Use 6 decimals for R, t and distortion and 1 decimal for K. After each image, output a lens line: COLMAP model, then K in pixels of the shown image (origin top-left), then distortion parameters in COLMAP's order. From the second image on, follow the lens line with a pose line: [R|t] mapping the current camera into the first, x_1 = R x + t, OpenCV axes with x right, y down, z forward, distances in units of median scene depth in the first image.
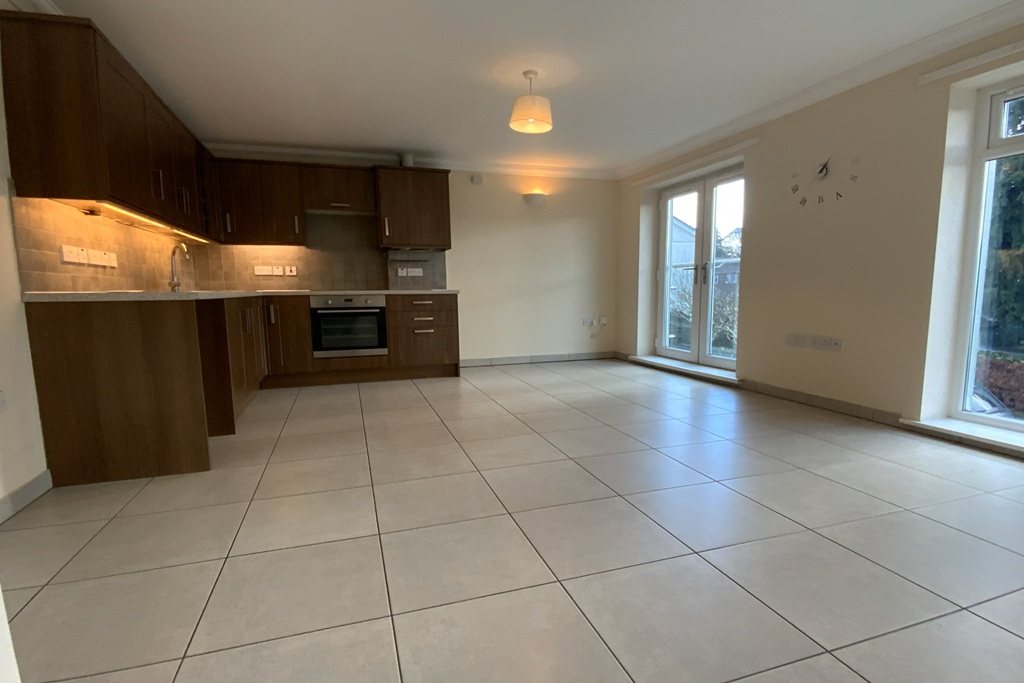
lens RADIAL K [[493.7, 0, 516.3], [0, 493.7, 351.7], [0, 0, 1]] dist [0.022233, -0.030067]
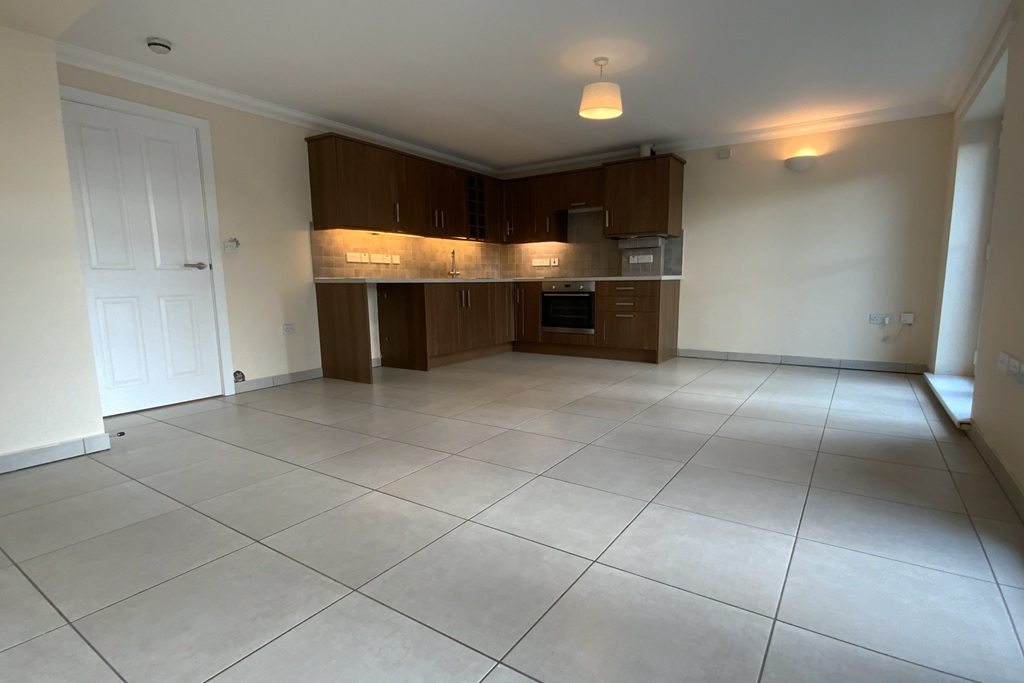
lens RADIAL K [[493.7, 0, 516.3], [0, 493.7, 351.7], [0, 0, 1]] dist [0.022233, -0.030067]
pose [[0.619419, 0.112310, -0.776985, 0.487064], [-0.093538, 0.993222, 0.068997, -0.016235], [0.779468, 0.029940, 0.625726, 0.161712]]
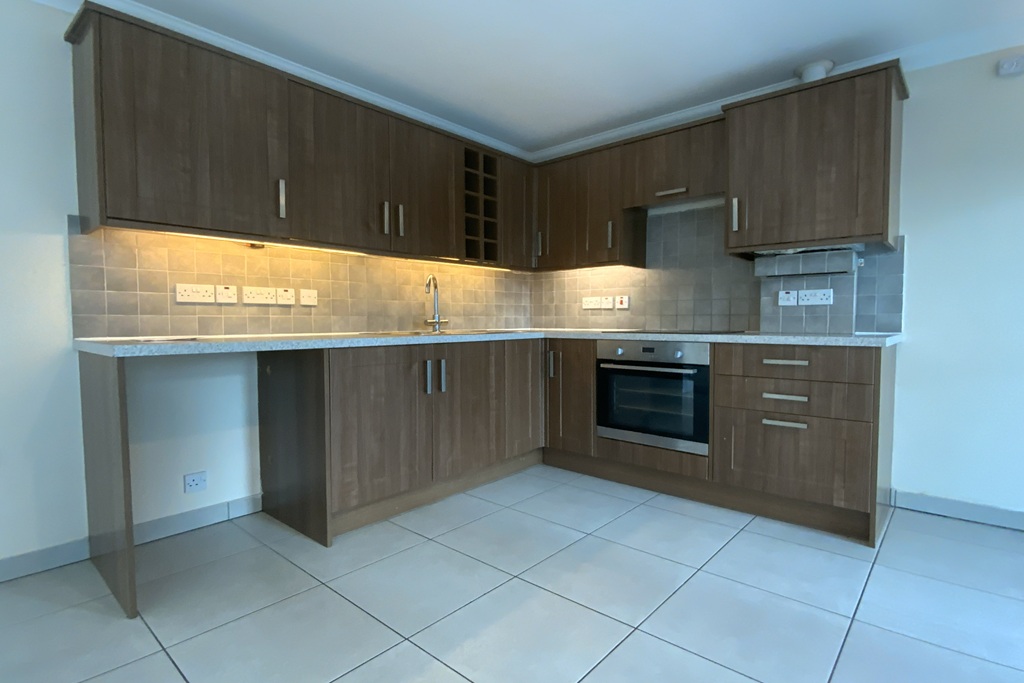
lens RADIAL K [[509.0, 0, 506.3], [0, 509.0, 350.7], [0, 0, 1]] dist [-0.000936, -0.000491]
pose [[0.500783, 0.057721, -0.863646, 0.089746], [-0.110502, 0.993873, 0.002351, -0.080790], [0.858490, 0.094258, 0.504094, 0.519694]]
